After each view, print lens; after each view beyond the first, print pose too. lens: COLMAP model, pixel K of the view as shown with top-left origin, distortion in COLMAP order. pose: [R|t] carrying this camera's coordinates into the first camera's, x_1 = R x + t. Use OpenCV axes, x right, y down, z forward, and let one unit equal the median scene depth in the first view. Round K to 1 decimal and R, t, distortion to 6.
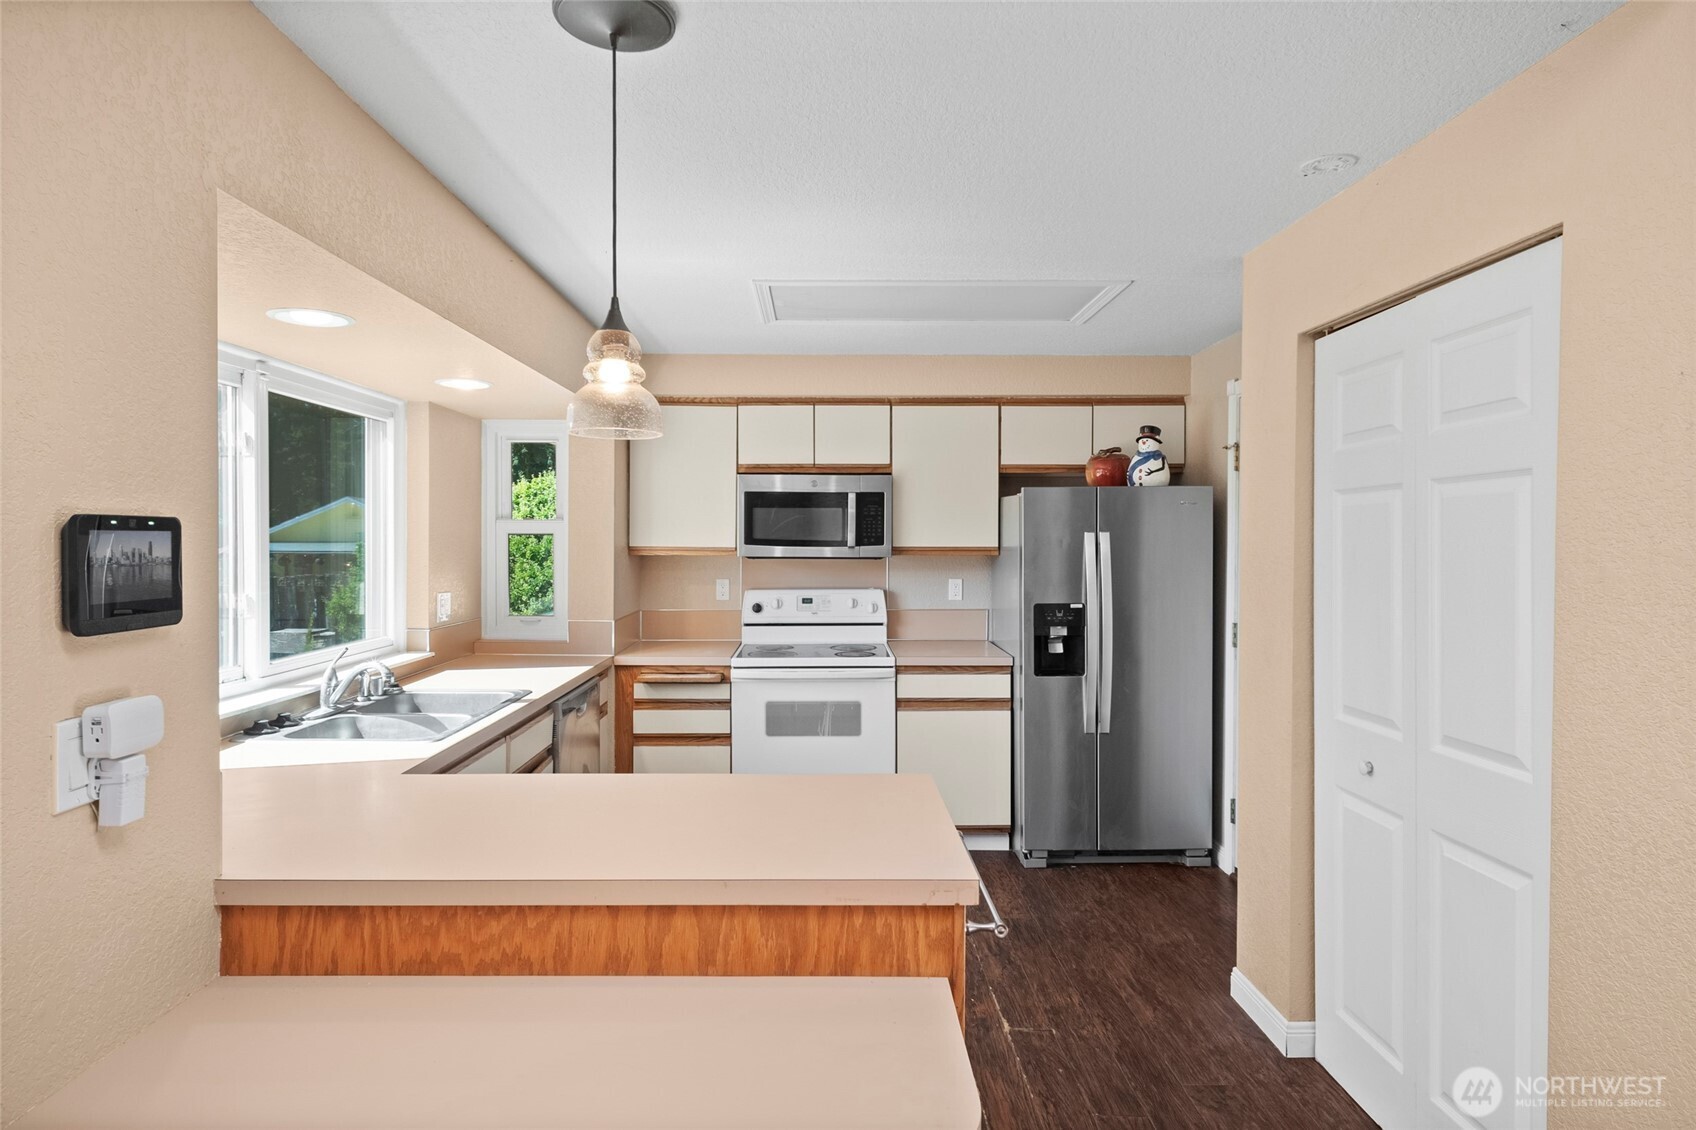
lens RADIAL K [[945.0, 0, 848.0], [0, 945.0, 565.0], [0, 0, 1]] dist [0.004359, 0.001013]
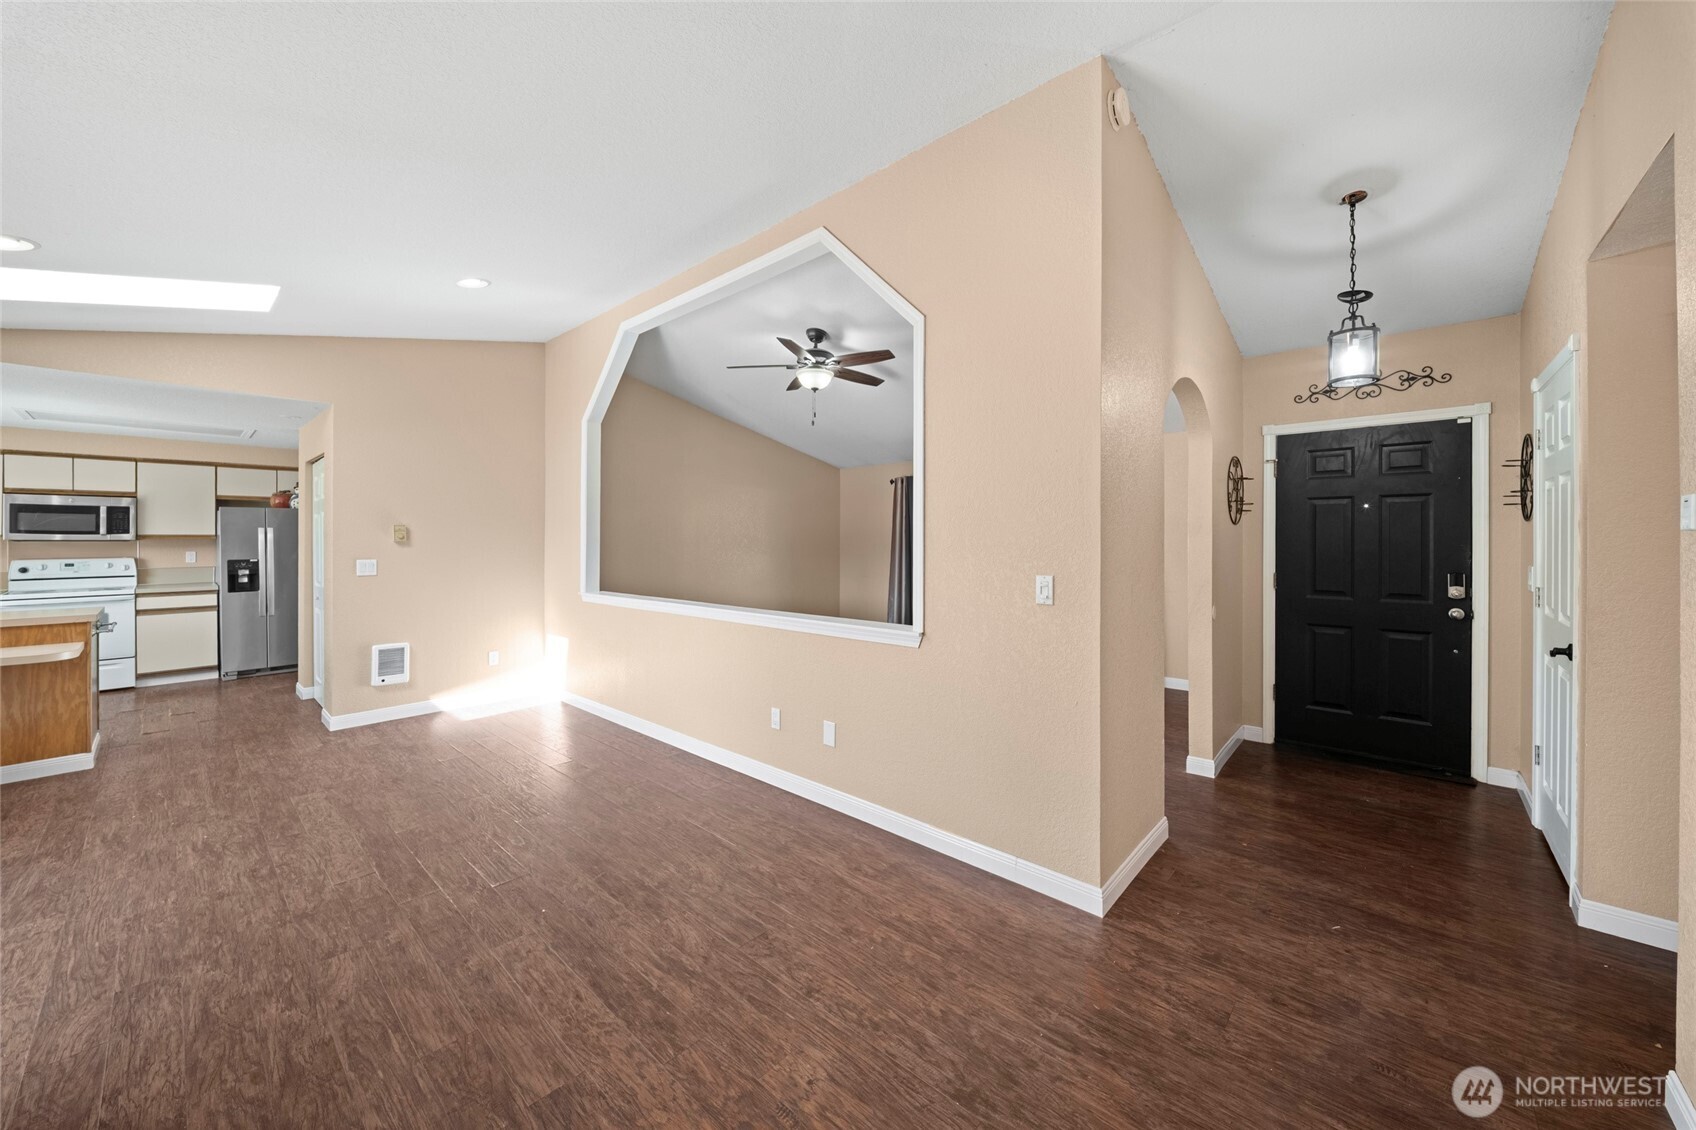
lens RADIAL K [[604.2, 0, 867.1], [0, 604.2, 538.8], [0, 0, 1]] dist [-0.024741, 0.002575]
pose [[0.661298, -0.003158, 0.750117, 0.147680], [0.024868, 0.999534, -0.017715, 0.051426], [-0.749711, 0.030369, 0.661068, -0.985865]]
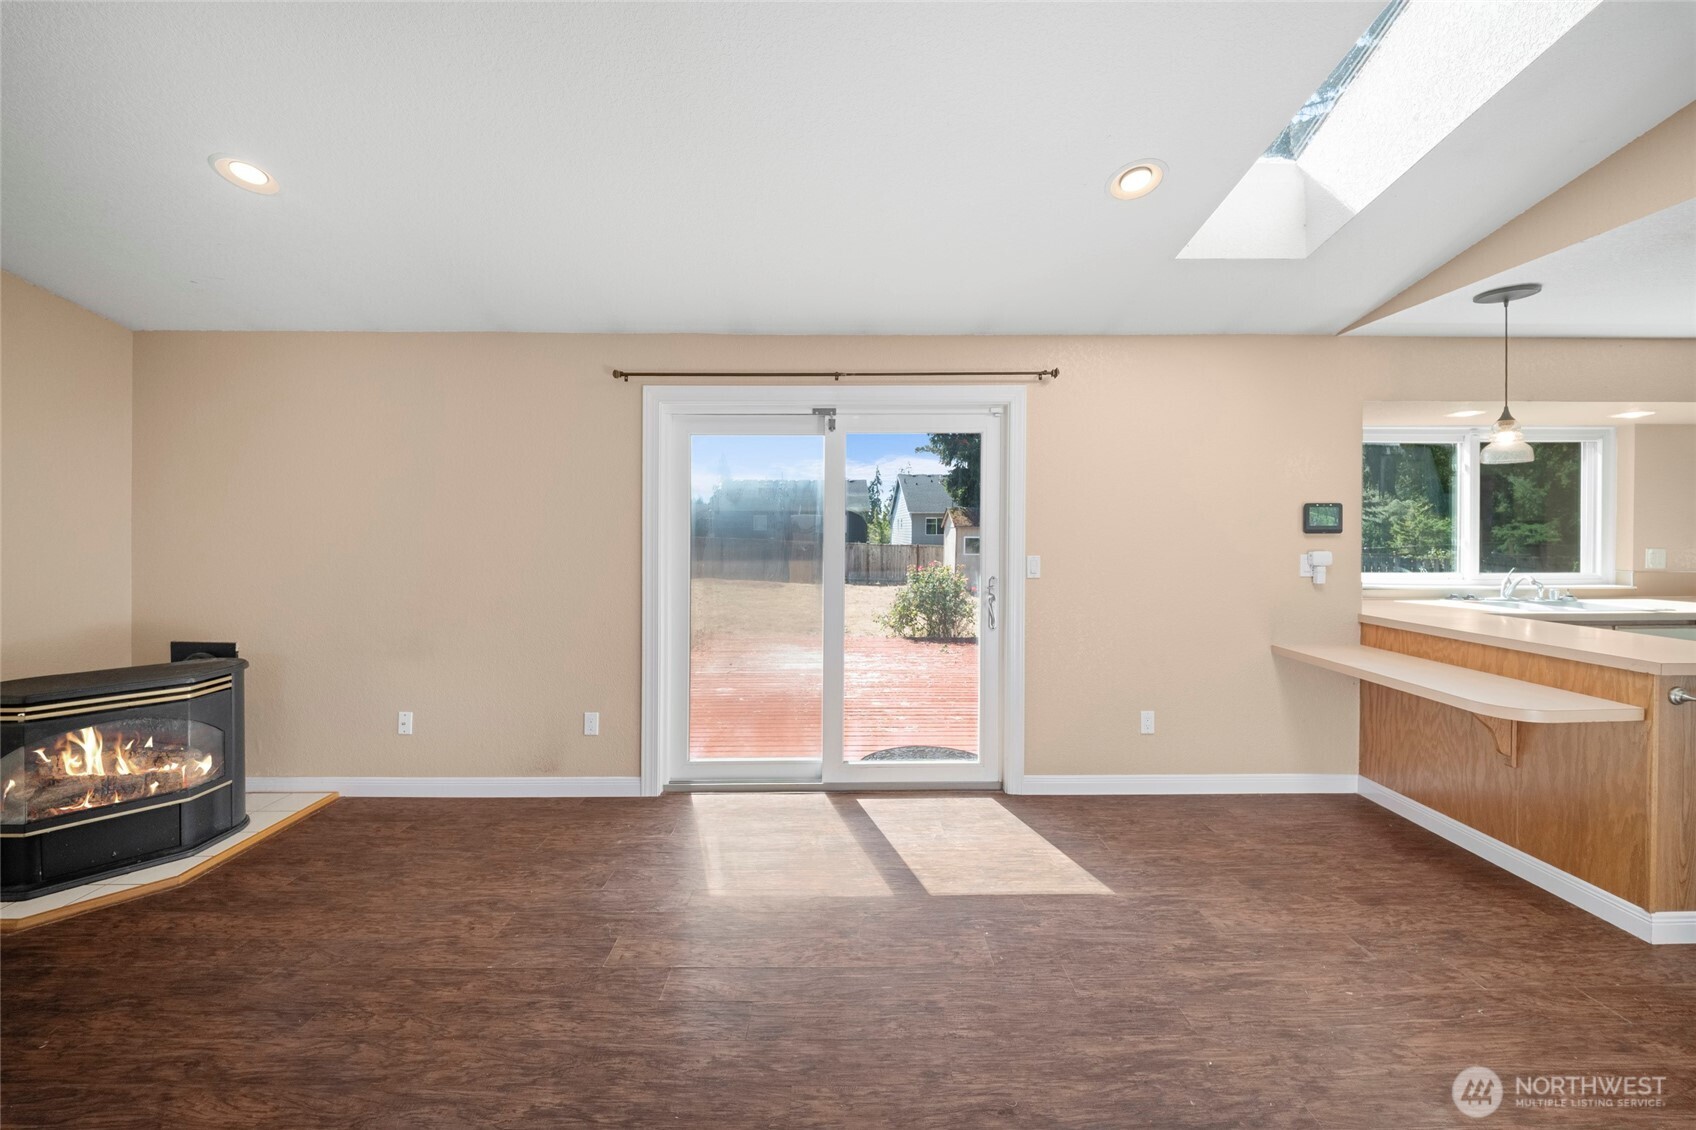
lens RADIAL K [[618.1, 0, 836.7], [0, 618.1, 532.0], [0, 0, 1]] dist [0.000431, -0.004710]
pose [[-0.011575, 0.002428, -0.999930, 0.509761], [-0.026753, 0.999638, 0.002737, 0.031502], [0.999575, 0.026783, -0.011506, -0.269781]]
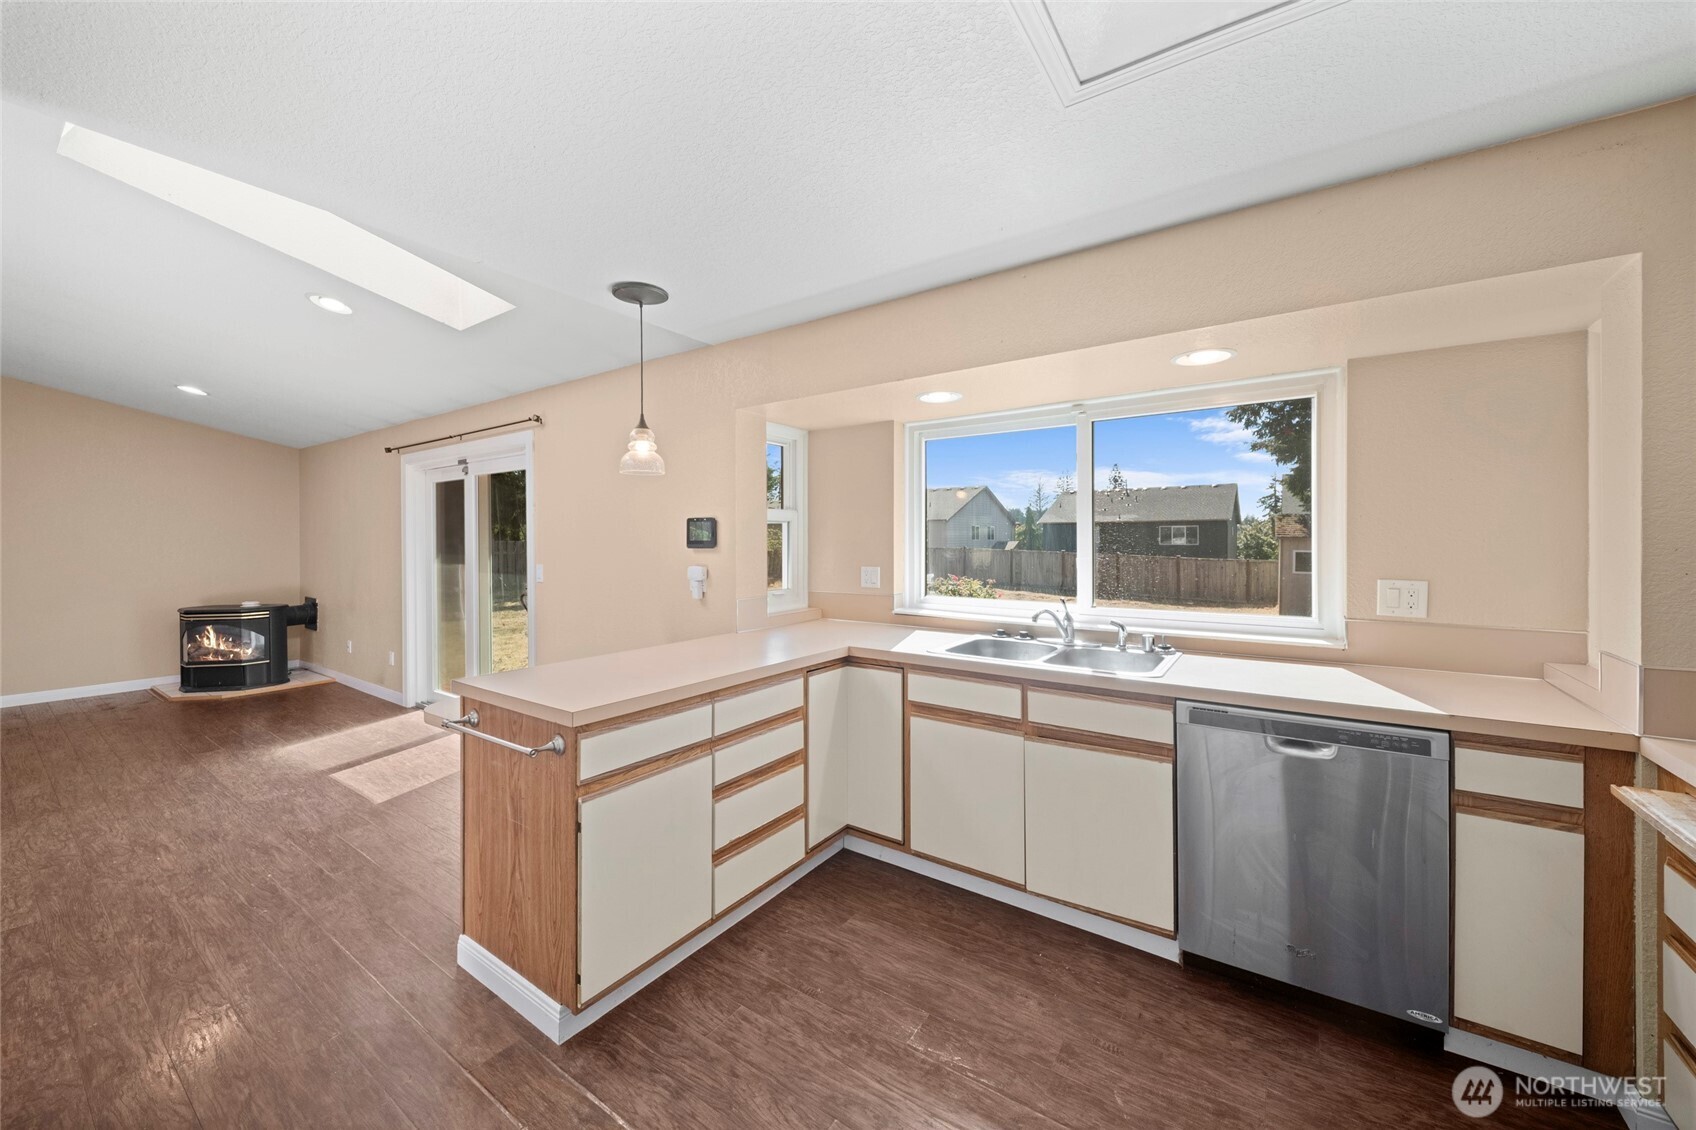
lens RADIAL K [[593.7, 0, 849.9], [0, 593.7, 539.7], [0, 0, 1]] dist [-0.004872, -0.000670]
pose [[-0.564795, -0.005728, -0.825211, 0.243061], [-0.024545, 0.999650, 0.009860, -0.000740], [0.824866, 0.025824, -0.564738, 0.837424]]
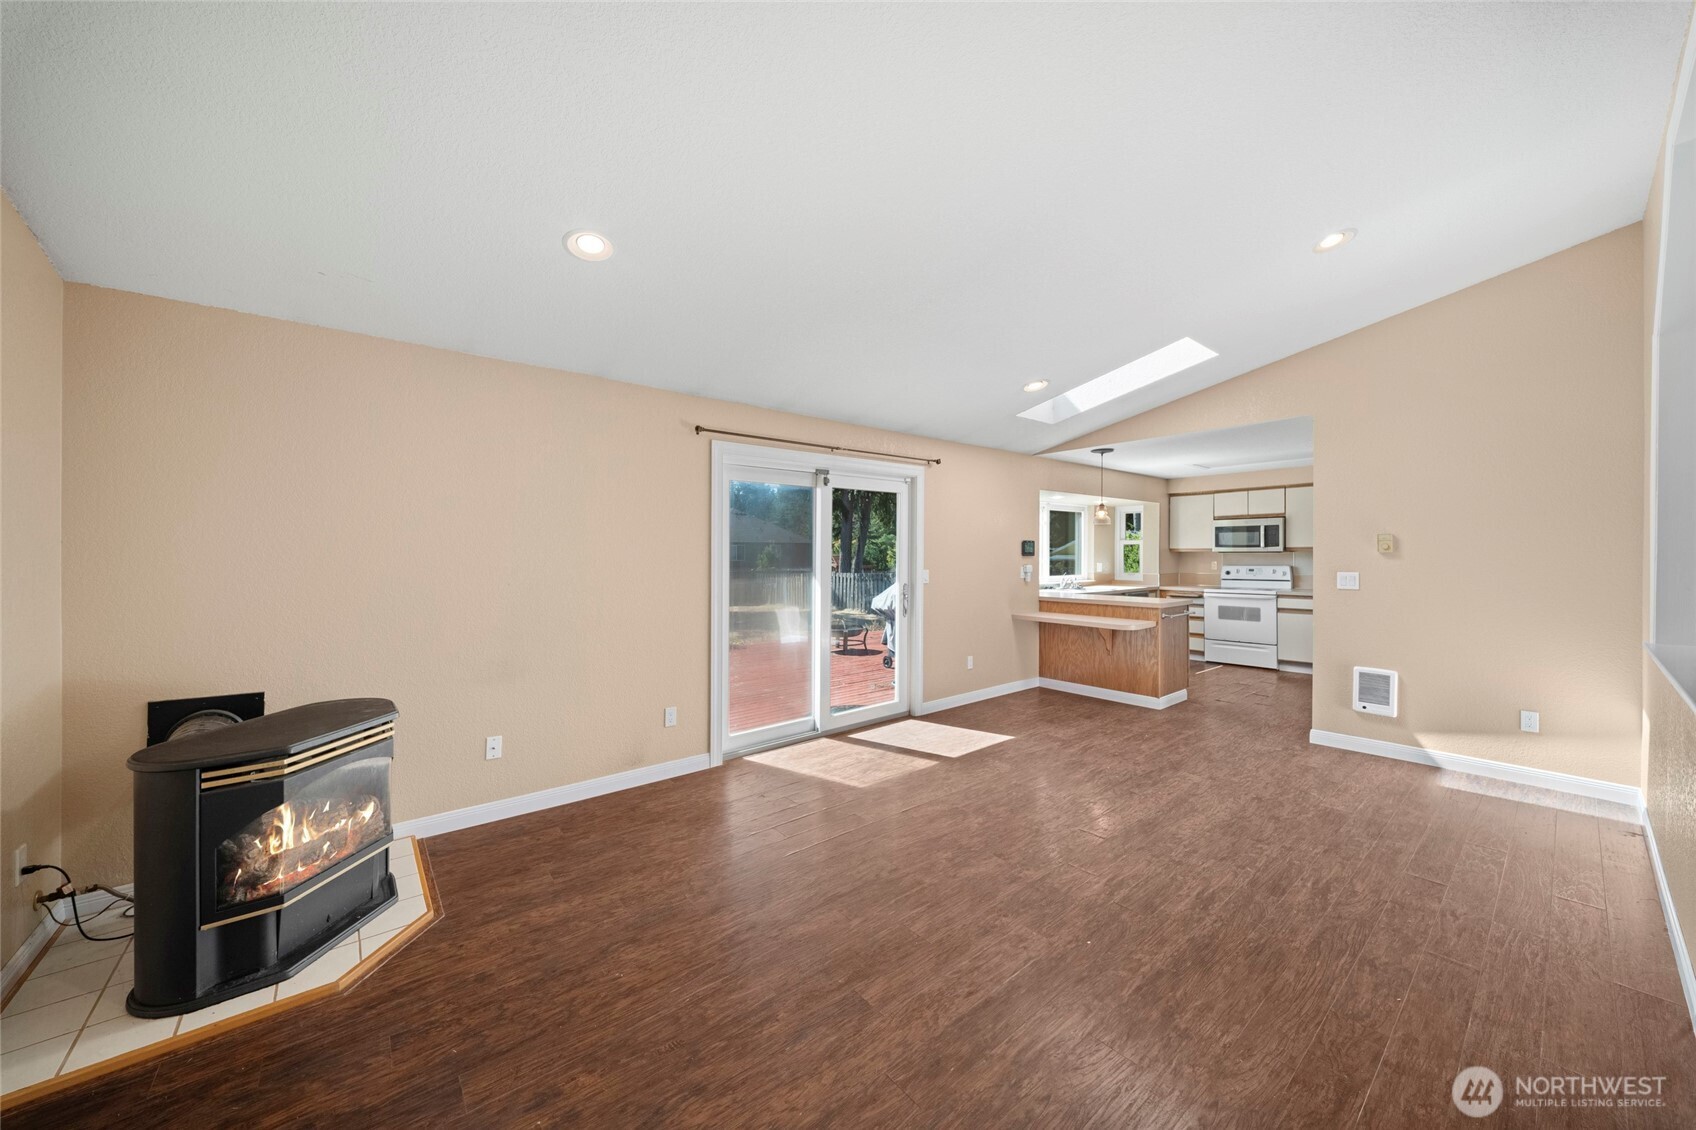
lens RADIAL K [[602.0, 0, 829.8], [0, 602.0, 560.3], [0, 0, 1]] dist [-0.007699, -0.000247]
pose [[0.605998, 0.002071, -0.795464, 0.596423], [-0.016192, 0.999822, -0.009732, 0.050844], [0.795302, 0.018778, 0.605923, -0.902589]]
